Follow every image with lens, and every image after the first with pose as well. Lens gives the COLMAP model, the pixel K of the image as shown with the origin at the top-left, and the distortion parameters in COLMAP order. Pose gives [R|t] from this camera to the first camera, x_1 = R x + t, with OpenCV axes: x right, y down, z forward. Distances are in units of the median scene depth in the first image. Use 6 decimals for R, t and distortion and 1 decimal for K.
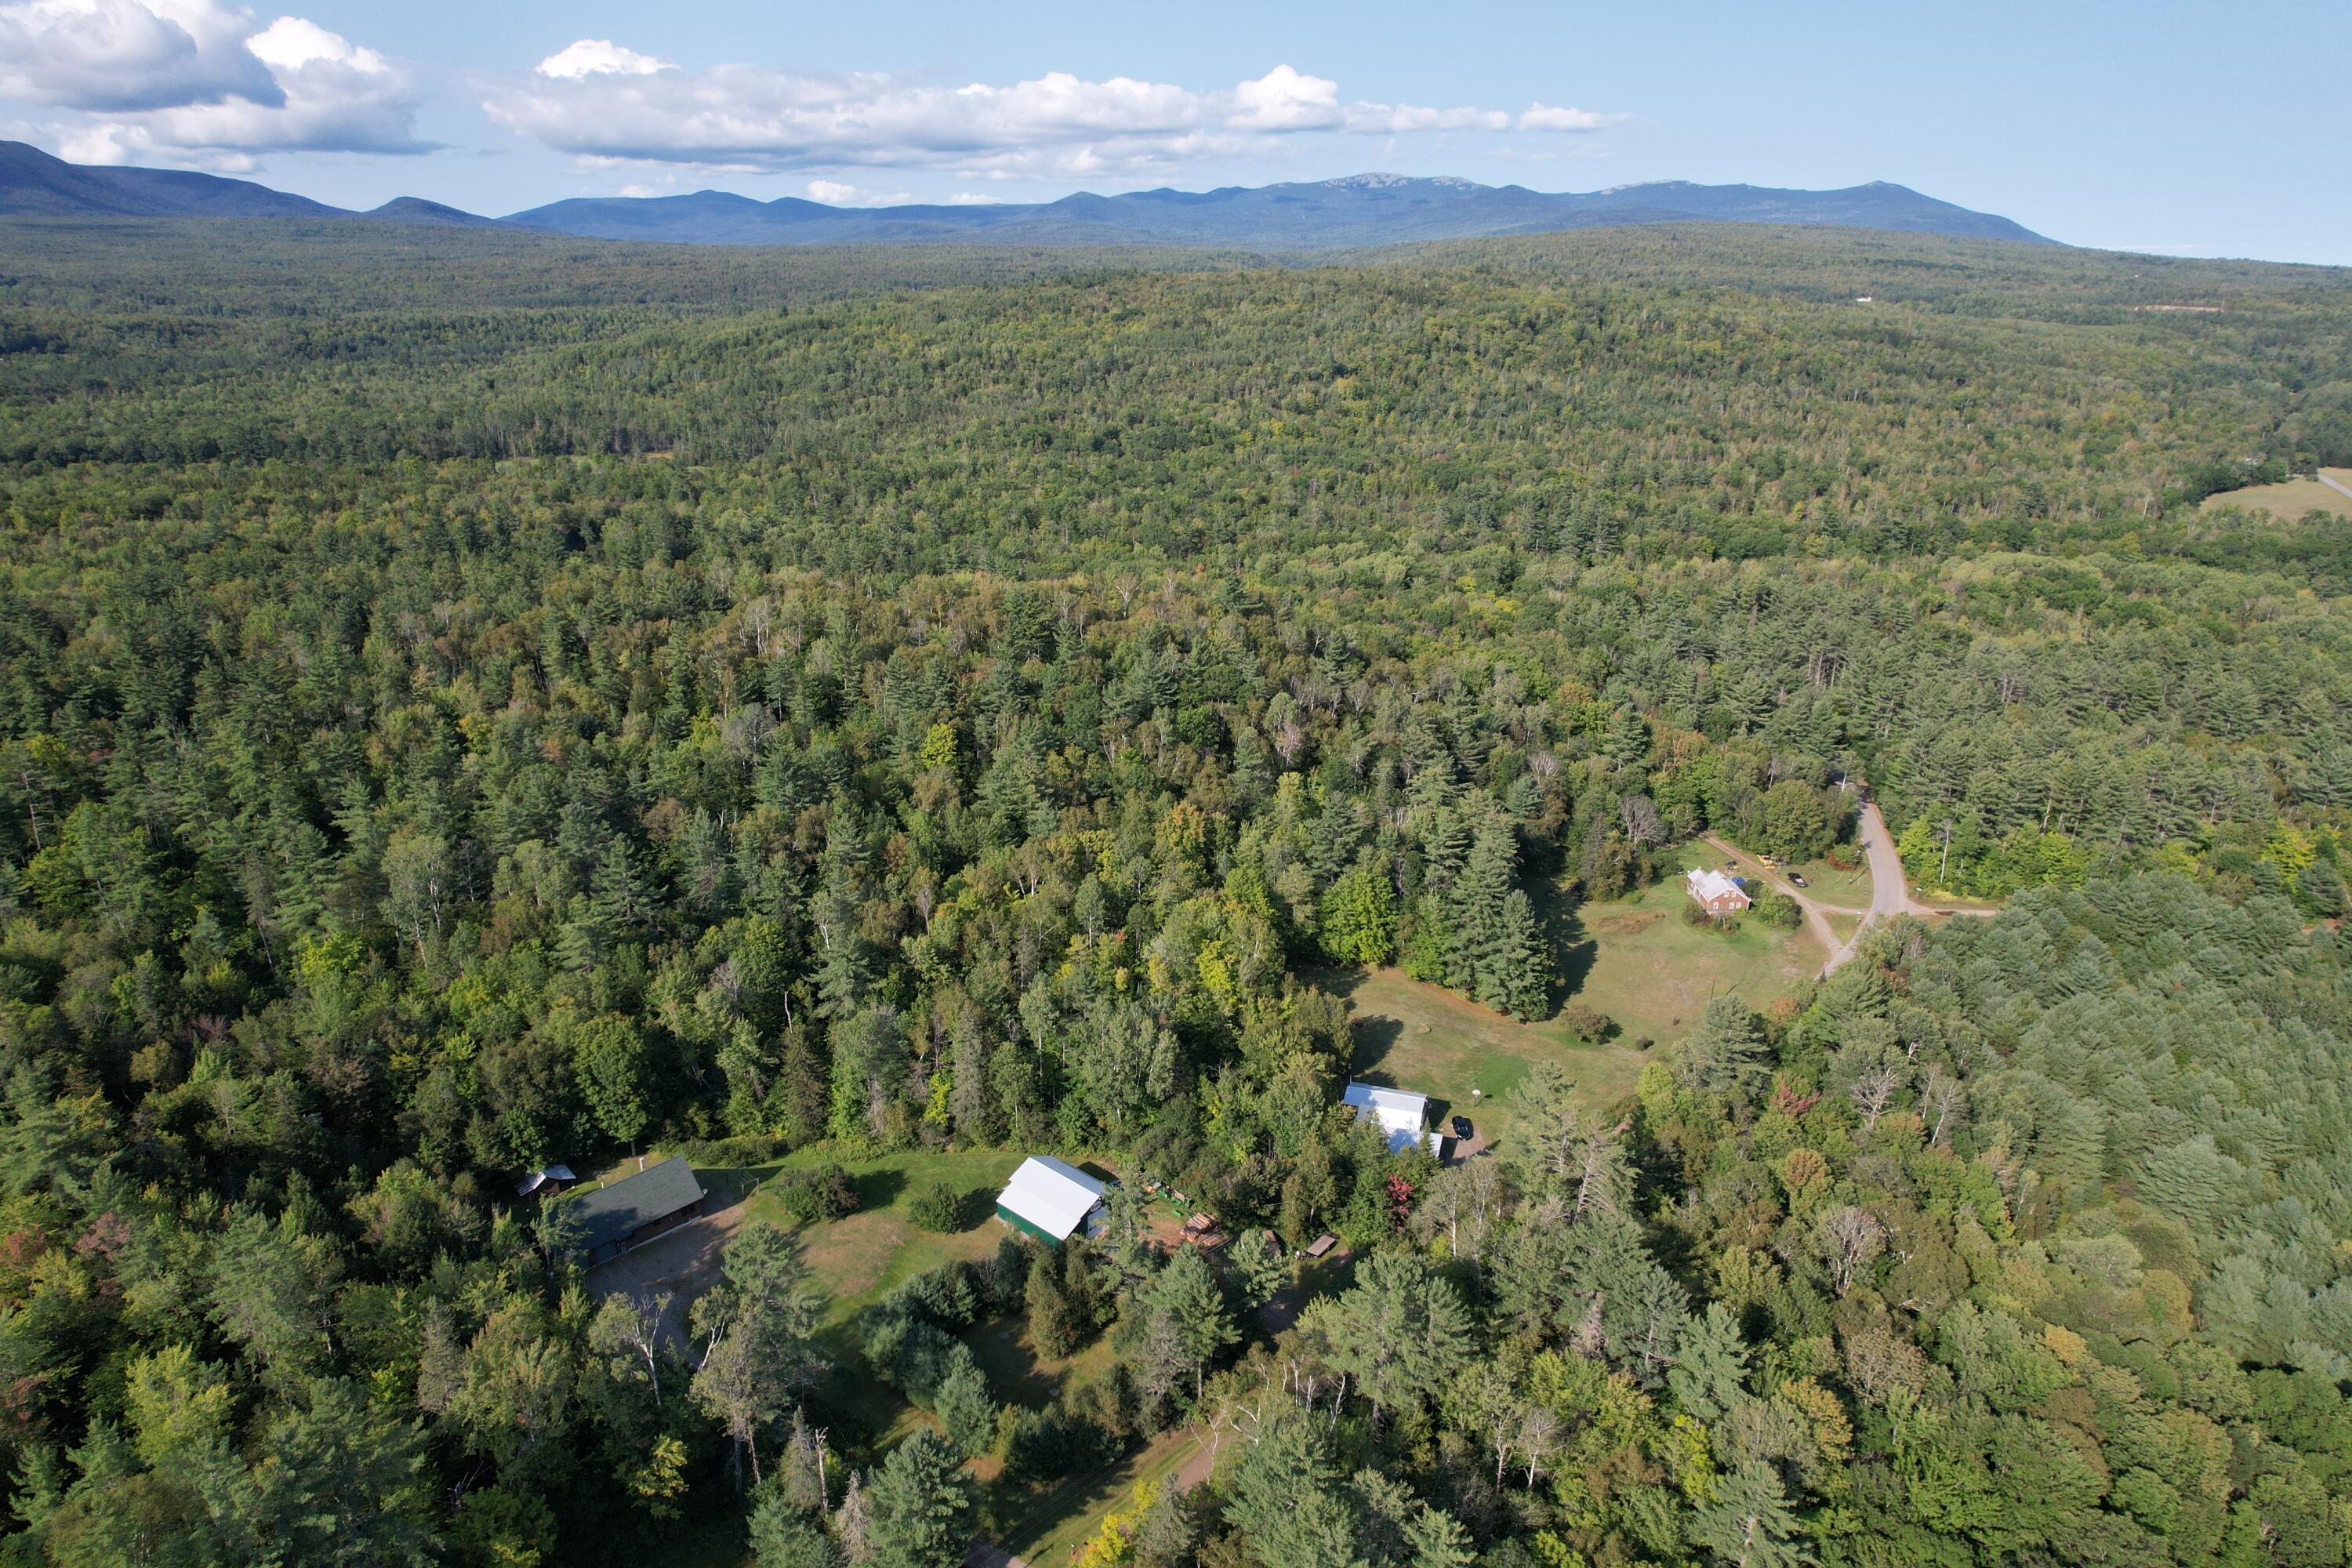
lens RADIAL K [[1480.3, 0, 1186.3], [0, 1480.3, 801.6], [0, 0, 1]] dist [-0.067813, 0.052737]
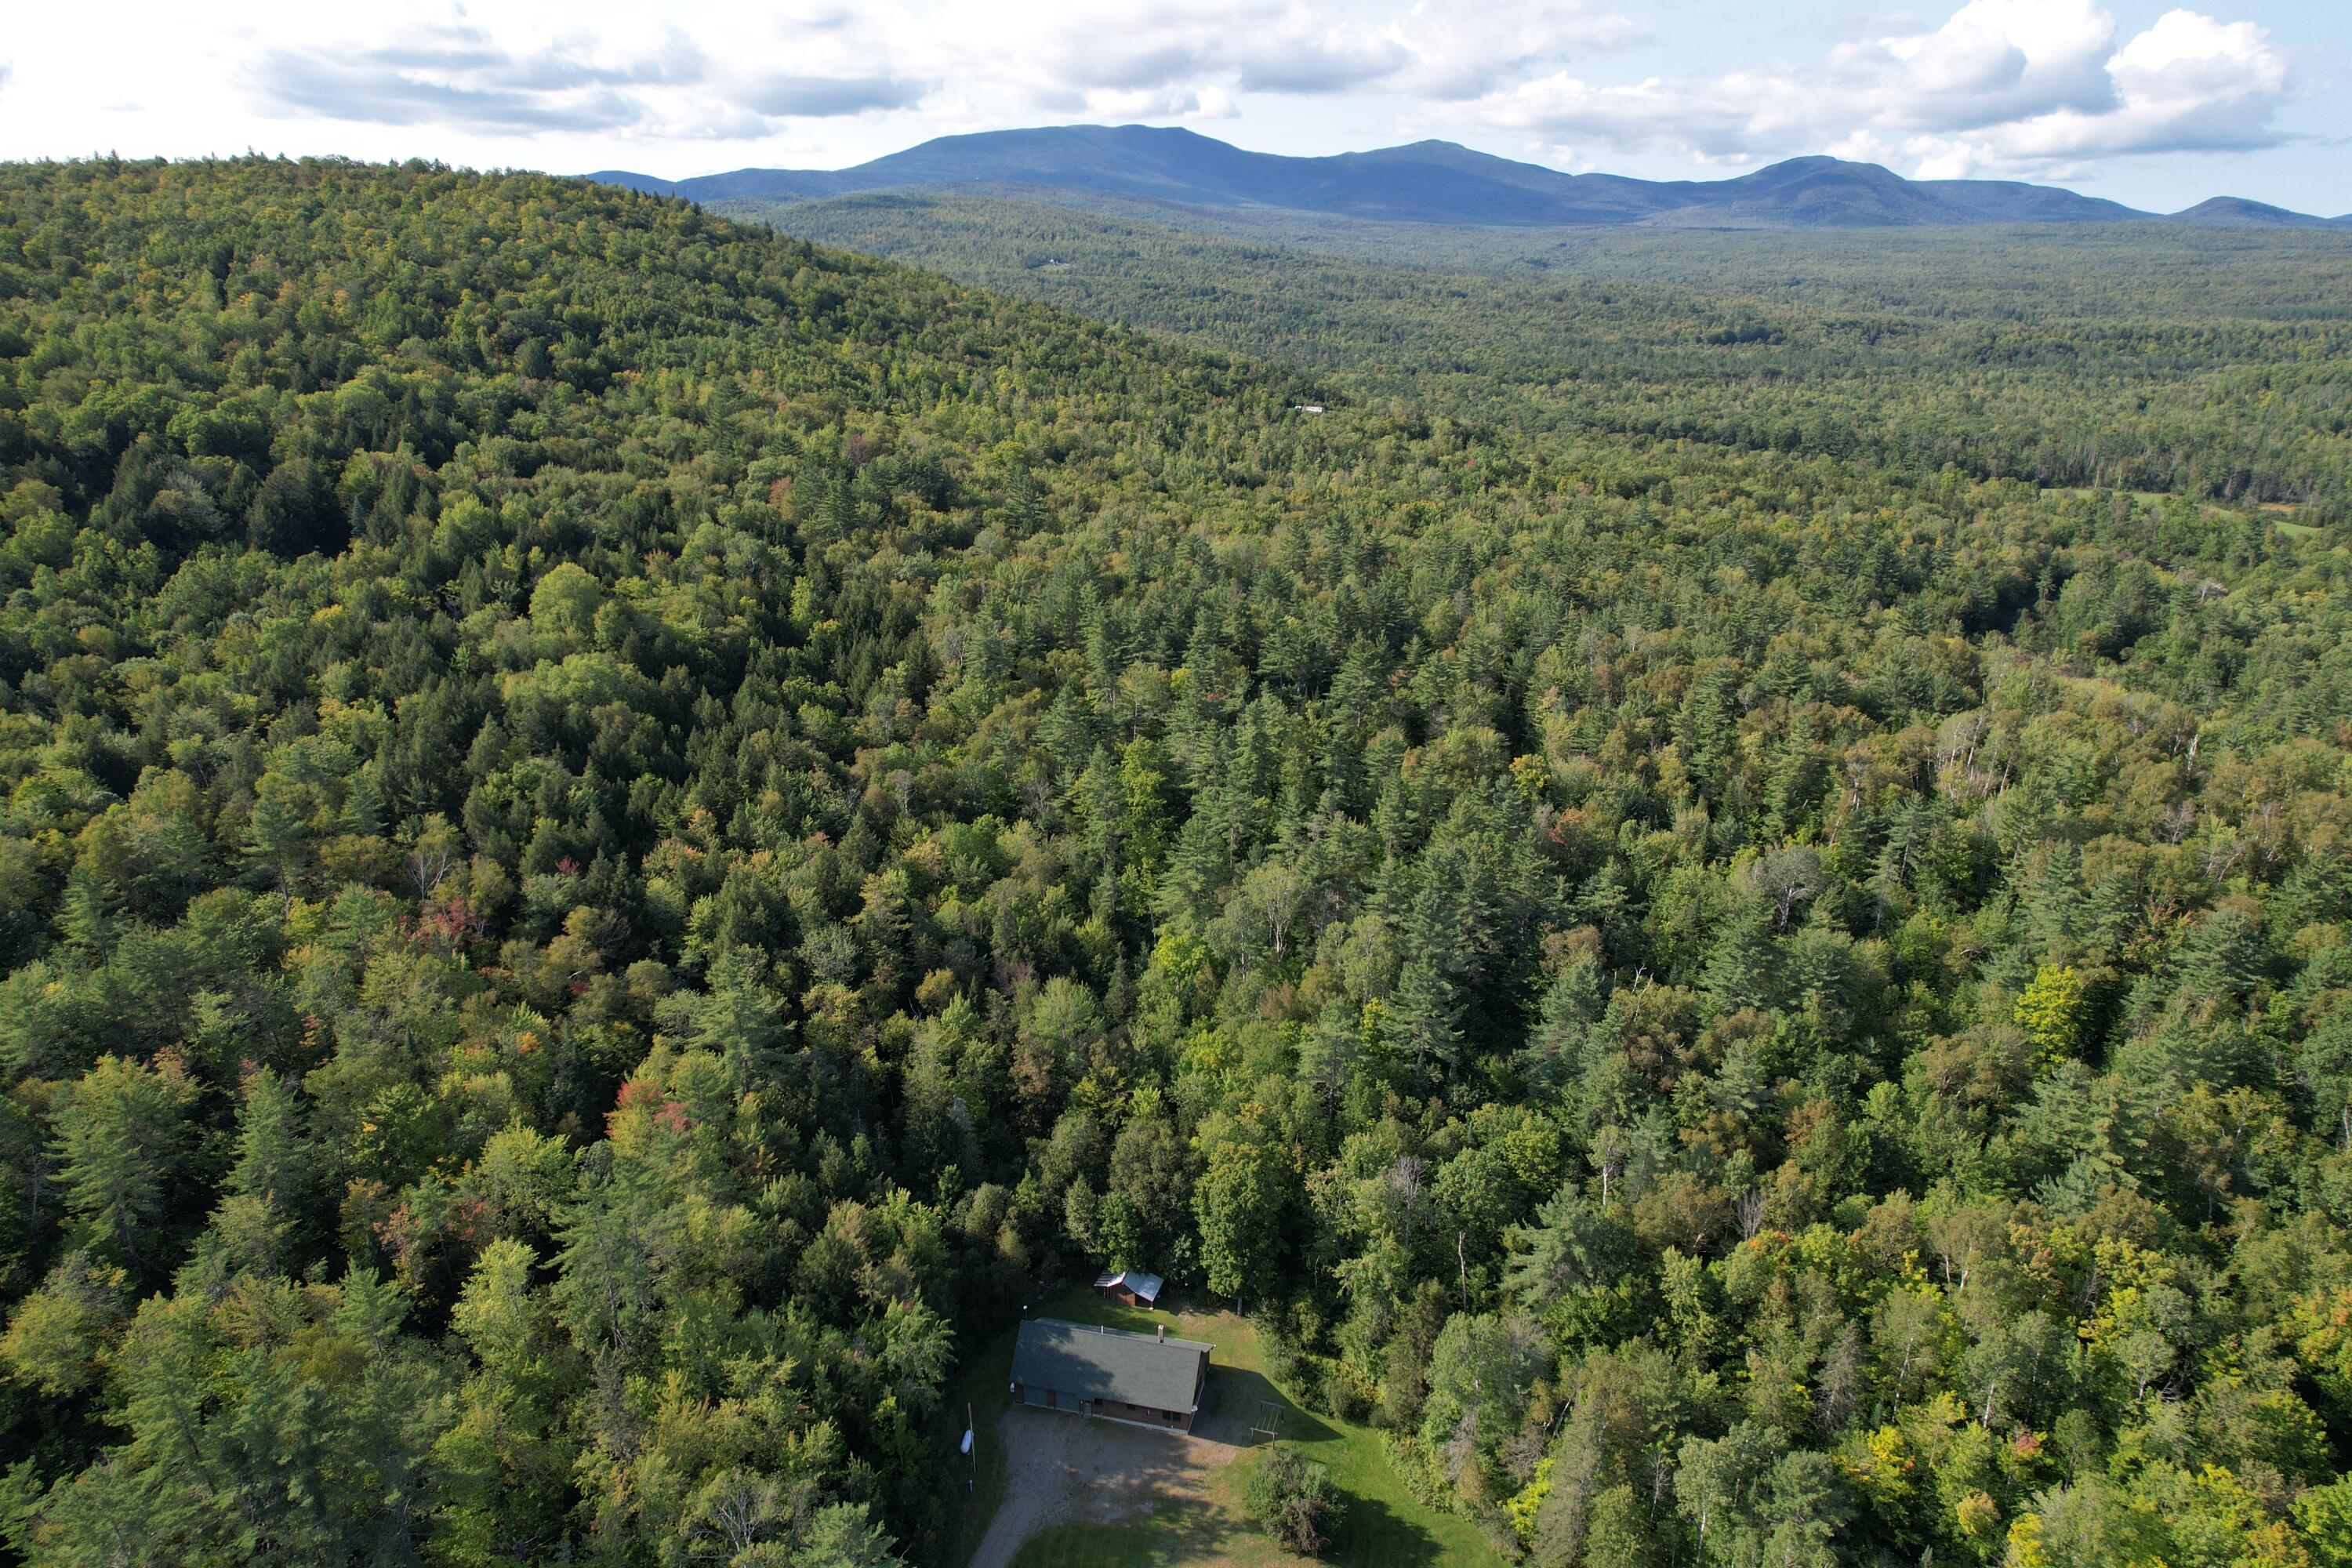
lens RADIAL K [[1480.3, 0, 1186.3], [0, 1480.3, 801.6], [0, 0, 1]] dist [-0.067813, 0.052737]
pose [[0.502234, 0.291896, -0.813976, 0.172773], [-0.294587, 0.942754, 0.156313, -0.131066], [0.813006, 0.161281, 0.559472, 0.378966]]
